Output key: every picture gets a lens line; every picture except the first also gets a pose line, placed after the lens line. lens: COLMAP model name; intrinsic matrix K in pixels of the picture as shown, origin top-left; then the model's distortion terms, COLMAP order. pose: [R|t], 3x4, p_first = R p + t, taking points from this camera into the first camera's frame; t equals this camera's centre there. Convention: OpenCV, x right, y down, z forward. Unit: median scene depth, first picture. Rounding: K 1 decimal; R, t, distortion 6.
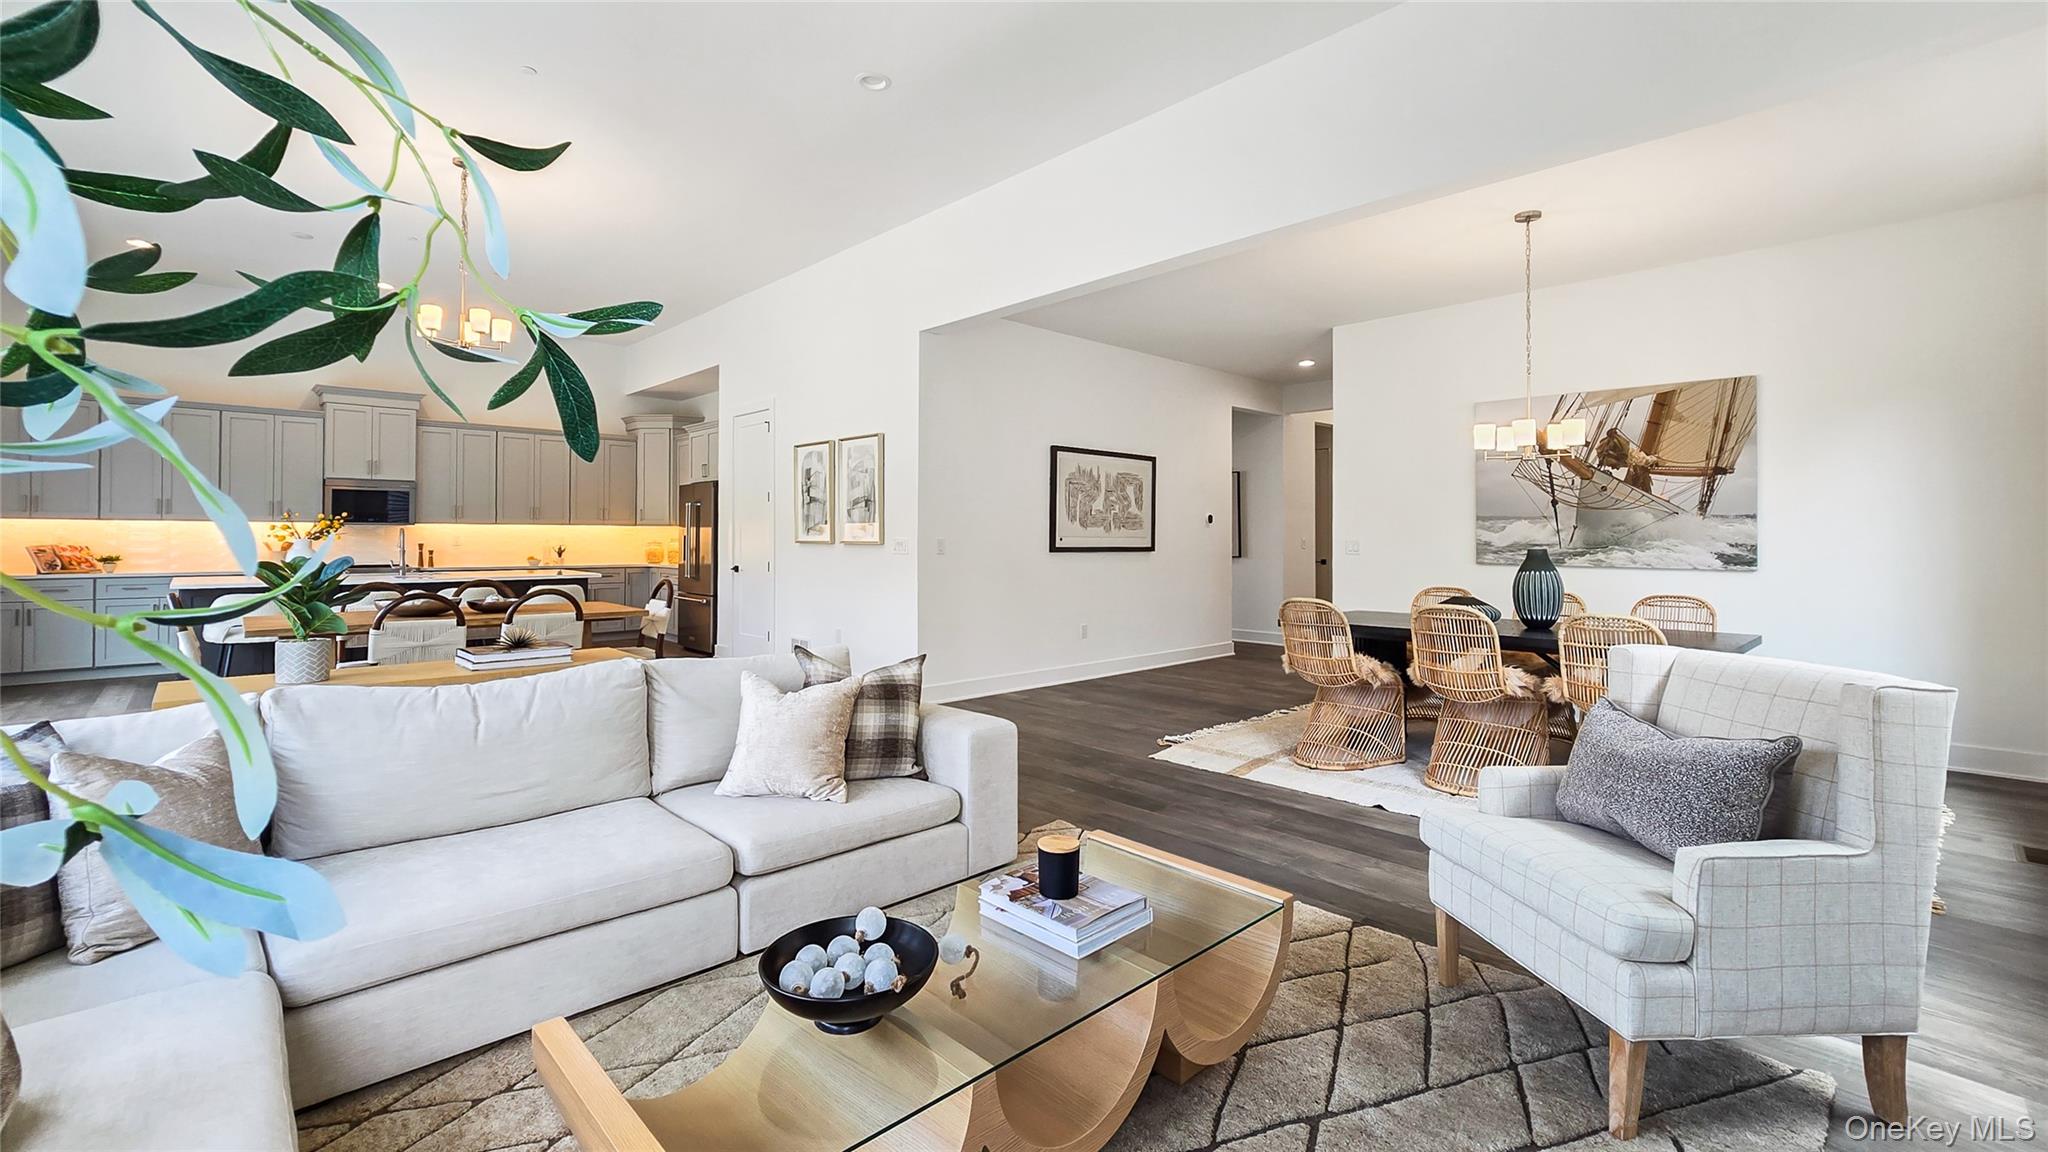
lens RADIAL K [[866.9, 0, 1018.1], [0, 866.9, 525.8], [0, 0, 1]] dist [-0.002497, 0.000024]
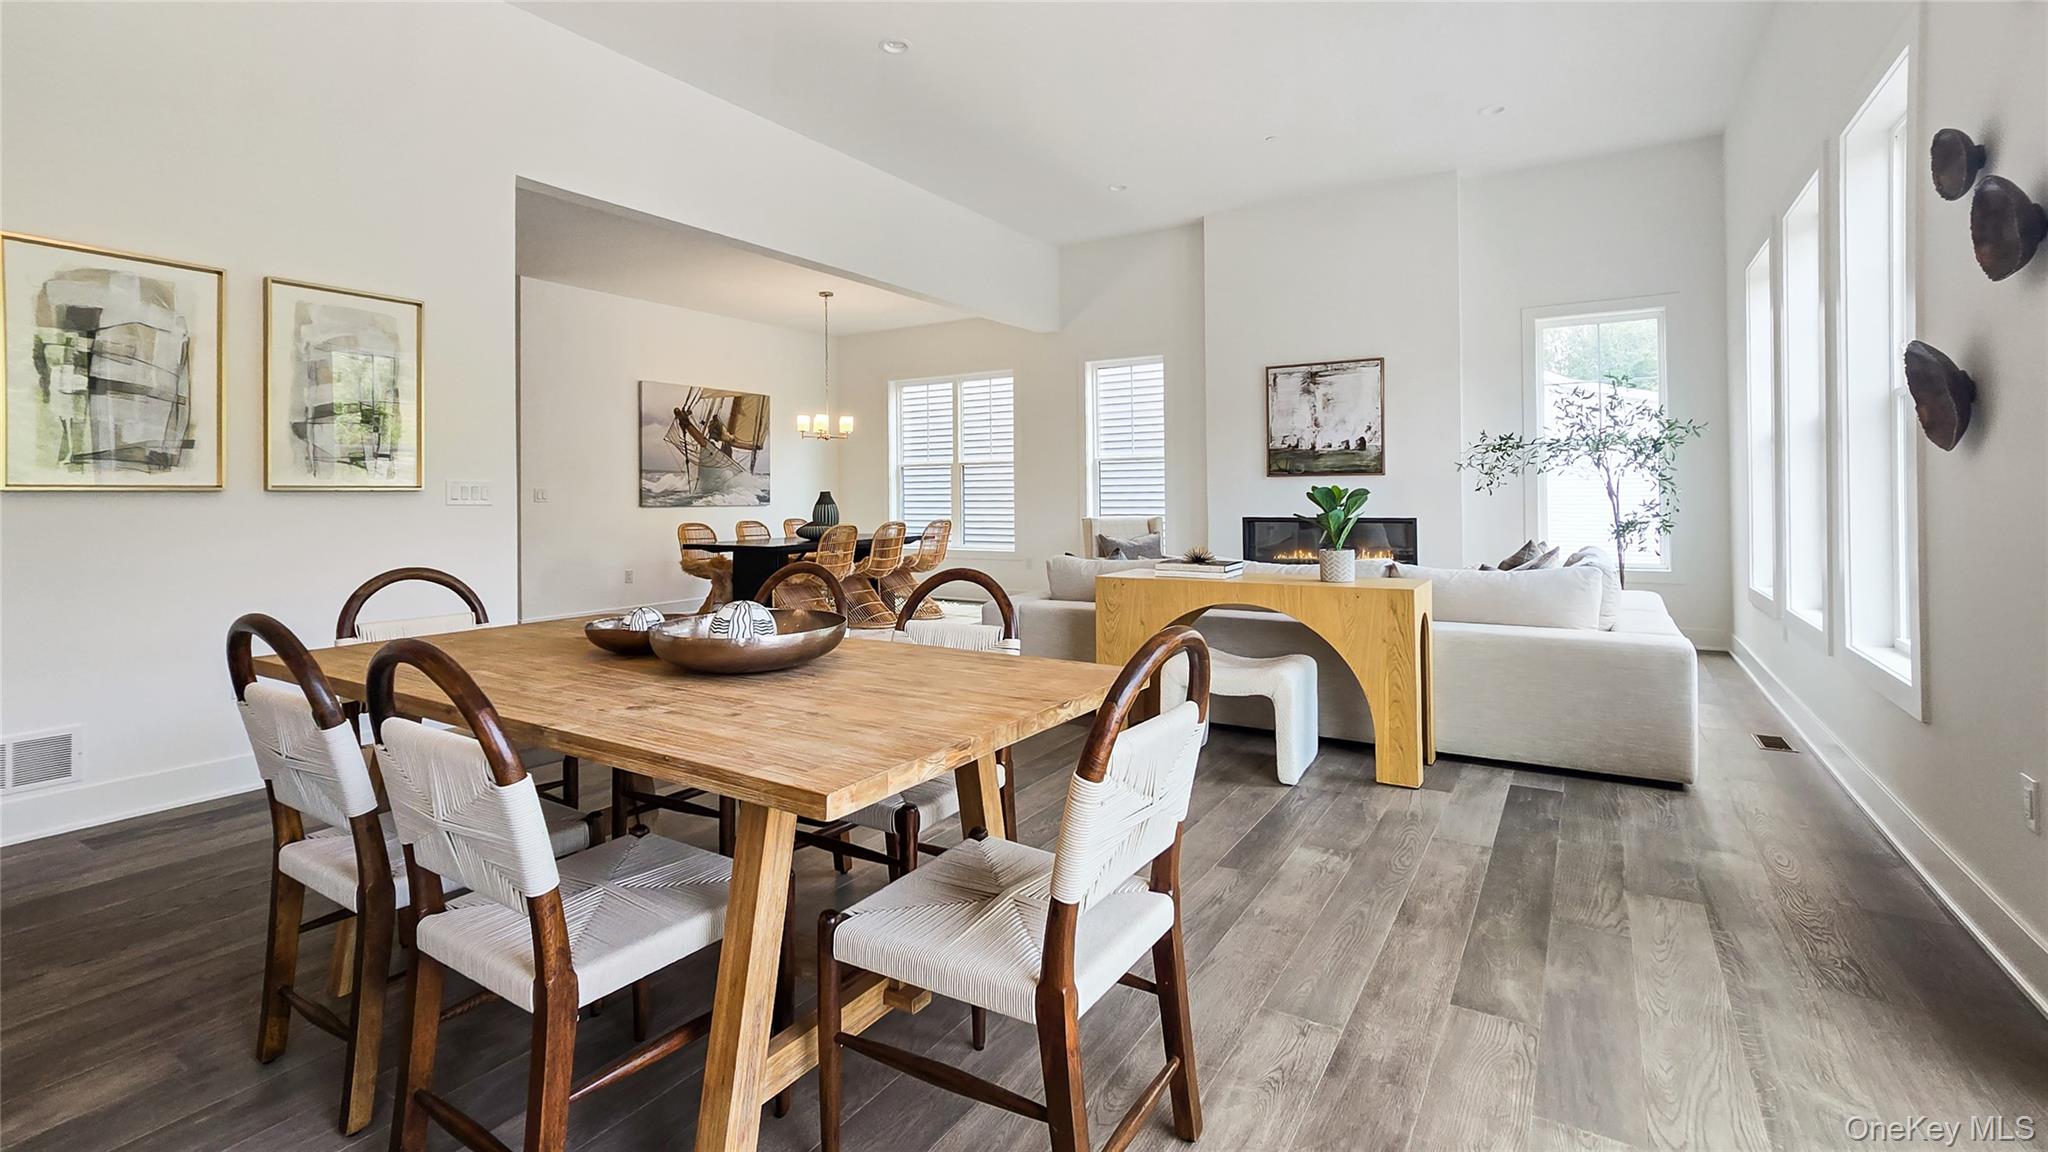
lens RADIAL K [[909.7, 0, 1011.7], [0, 909.7, 486.6], [0, 0, 1]] dist [-0.001581, -0.000088]
pose [[-0.245079, 0.007250, 0.969476, -0.989431], [-0.005270, 0.999947, -0.008810, 0.025363], [-0.969489, -0.007268, -0.245028, 0.883239]]
